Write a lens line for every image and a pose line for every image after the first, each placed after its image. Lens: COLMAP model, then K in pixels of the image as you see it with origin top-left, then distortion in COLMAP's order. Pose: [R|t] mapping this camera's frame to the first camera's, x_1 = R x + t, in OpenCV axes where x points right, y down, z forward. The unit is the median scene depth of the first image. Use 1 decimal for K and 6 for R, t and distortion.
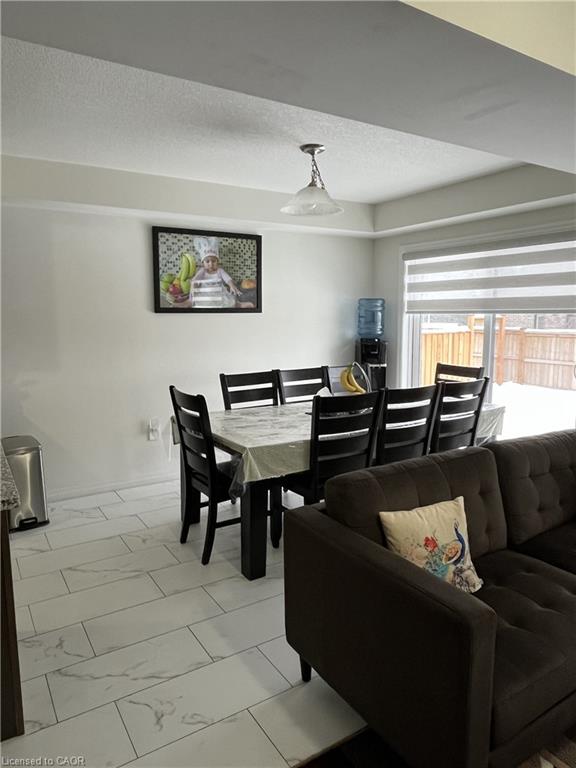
lens RADIAL K [[524.6, 0, 288.6], [0, 524.6, 383.9], [0, 0, 1]] dist [-0.004125, -0.000733]
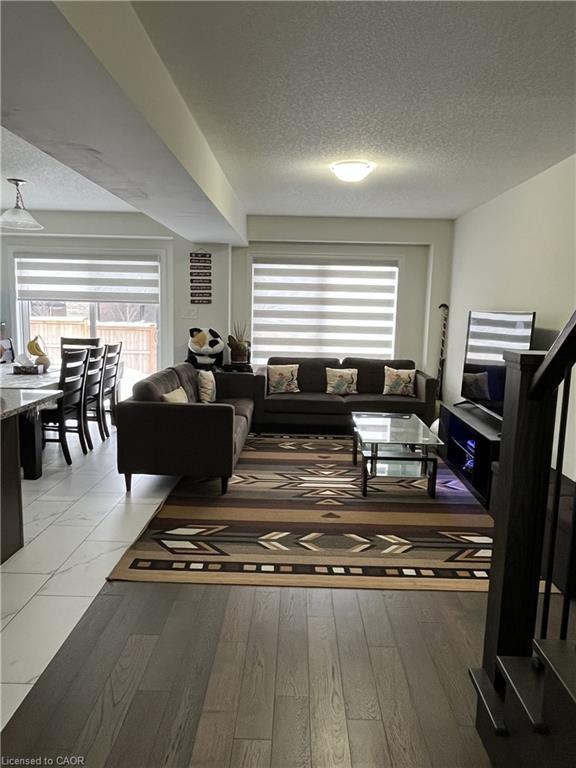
lens RADIAL K [[524.6, 0, 288.7], [0, 524.6, 383.2], [0, 0, 1]] dist [-0.004125, -0.000733]
pose [[0.554538, -0.095629, 0.826646, -0.560930], [0.079983, 0.994901, 0.061439, 0.045175], [-0.828306, 0.032047, 0.559359, -0.274250]]
